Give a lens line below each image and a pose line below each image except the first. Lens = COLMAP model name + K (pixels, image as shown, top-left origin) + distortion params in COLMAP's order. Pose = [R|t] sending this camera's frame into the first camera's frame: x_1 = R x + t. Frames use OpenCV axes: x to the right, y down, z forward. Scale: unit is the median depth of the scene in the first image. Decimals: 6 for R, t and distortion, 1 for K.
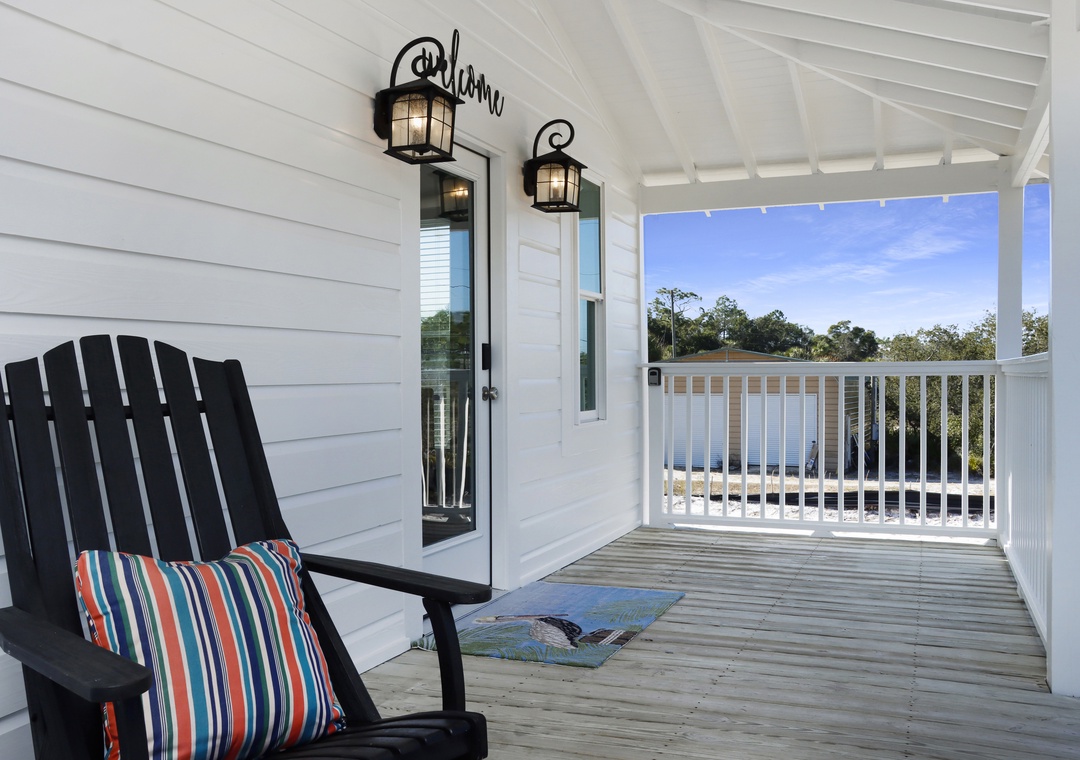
lens RADIAL K [[976.6, 0, 540.0], [0, 976.6, 380.0], [0, 0, 1]] dist [-0.097258, -0.001178]
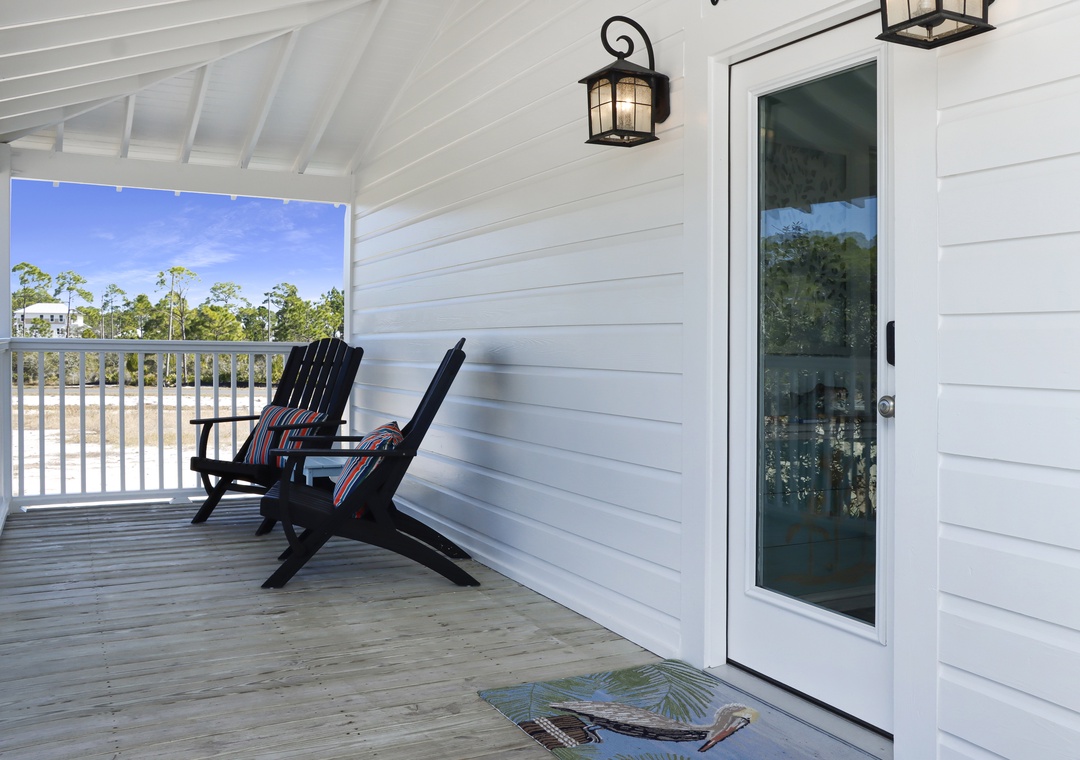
lens RADIAL K [[976.6, 0, 540.0], [0, 976.6, 380.0], [0, 0, 1]] dist [-0.097258, -0.001178]
pose [[-0.643352, 0.019442, -0.765324, 0.637282], [-0.020369, 0.998889, 0.042498, -0.026094], [0.765300, 0.042930, -0.642241, 1.469518]]
